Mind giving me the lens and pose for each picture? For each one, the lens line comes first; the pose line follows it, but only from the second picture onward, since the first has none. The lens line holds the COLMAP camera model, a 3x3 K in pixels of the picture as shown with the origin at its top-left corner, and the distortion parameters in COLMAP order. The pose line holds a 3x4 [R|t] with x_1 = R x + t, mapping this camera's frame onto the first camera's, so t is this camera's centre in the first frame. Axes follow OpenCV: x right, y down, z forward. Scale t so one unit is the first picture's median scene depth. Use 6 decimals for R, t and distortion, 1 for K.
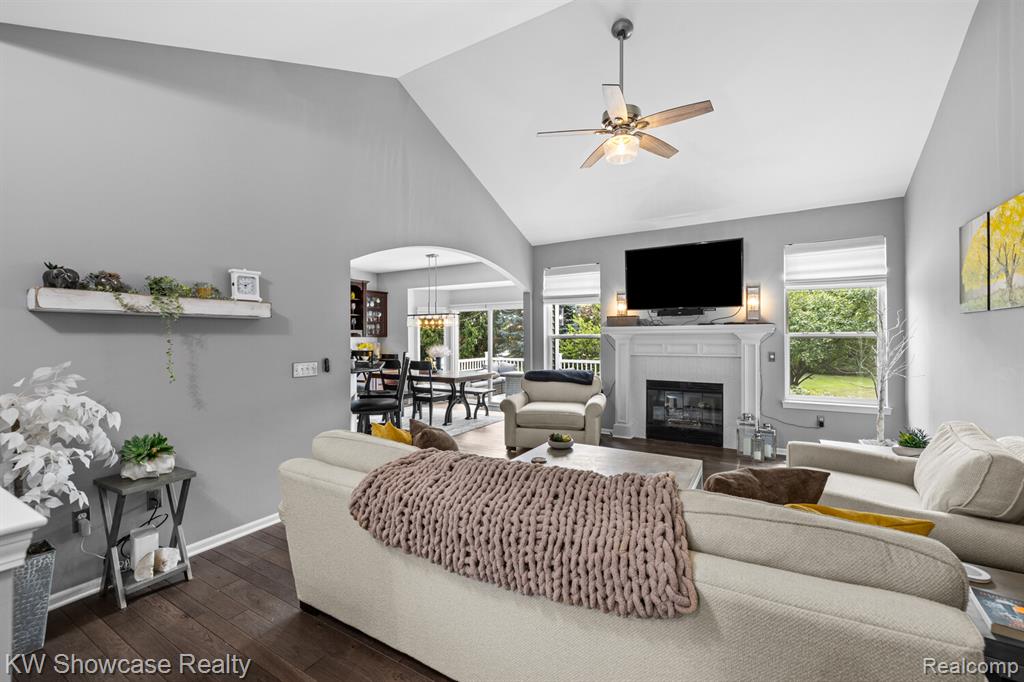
lens RADIAL K [[427.1, 0, 512.0], [0, 427.1, 341.0], [0, 0, 1]] dist [0.020595, 0.000066]
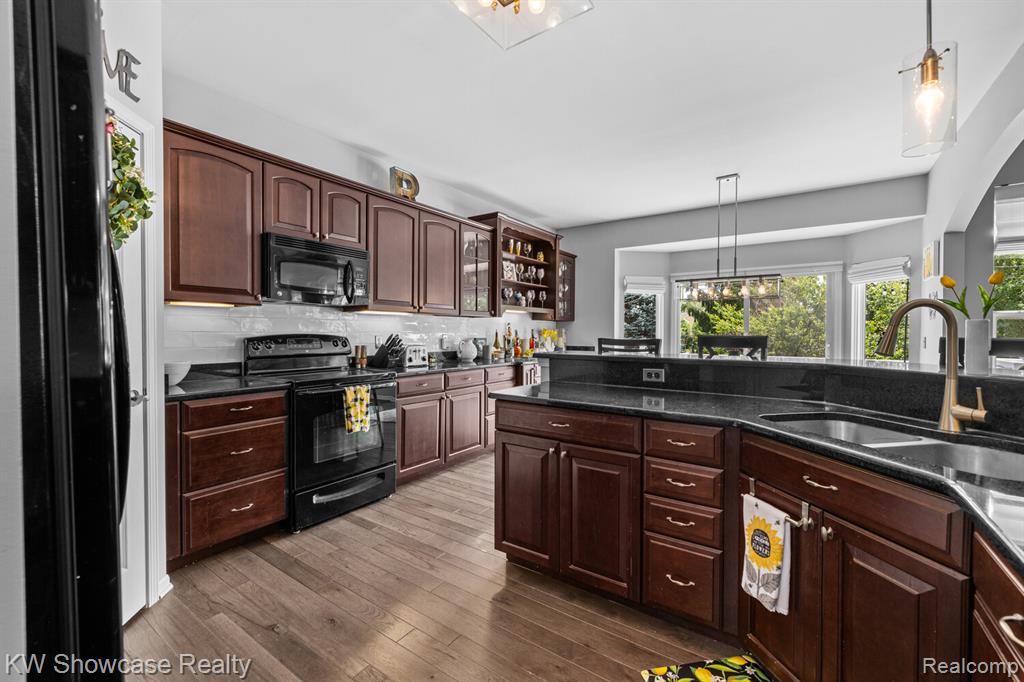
lens RADIAL K [[427.1, 0, 512.0], [0, 427.1, 341.0], [0, 0, 1]] dist [0.020595, 0.000066]
pose [[0.998673, 0.014828, -0.049317, -0.367161], [-0.013855, 0.999704, 0.020020, 0.011721], [0.049599, -0.019310, 0.998583, 0.318806]]
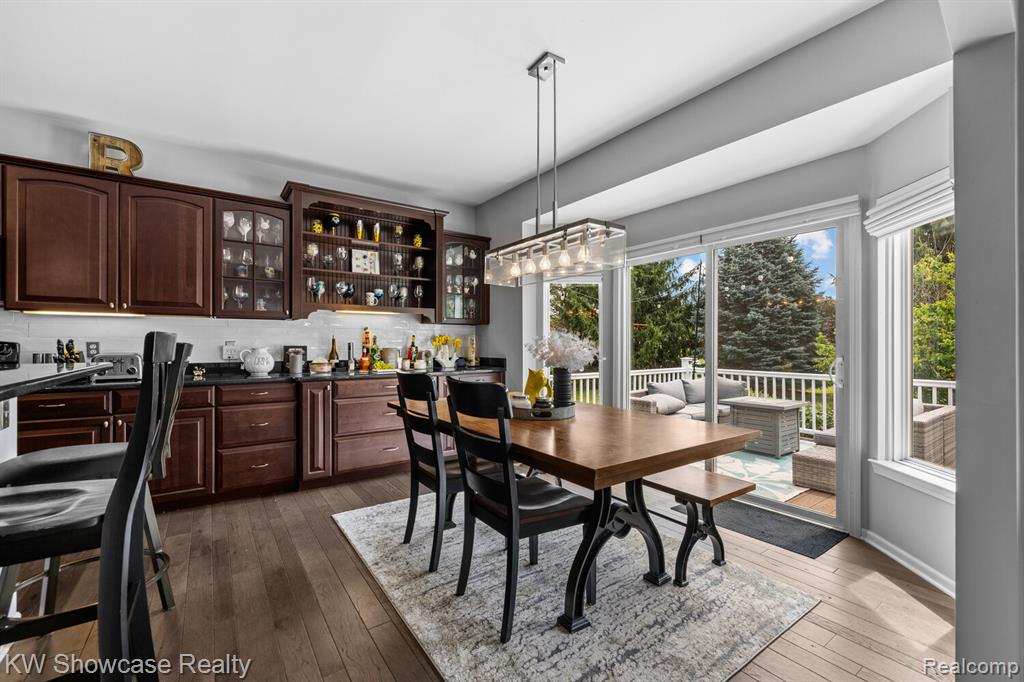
lens RADIAL K [[427.1, 0, 512.0], [0, 427.1, 341.0], [0, 0, 1]] dist [0.020595, 0.000066]
pose [[0.920824, 0.008164, -0.389893, -0.063533], [-0.010929, 0.999928, -0.004874, 0.014303], [0.389825, 0.008750, 0.920847, 0.550677]]
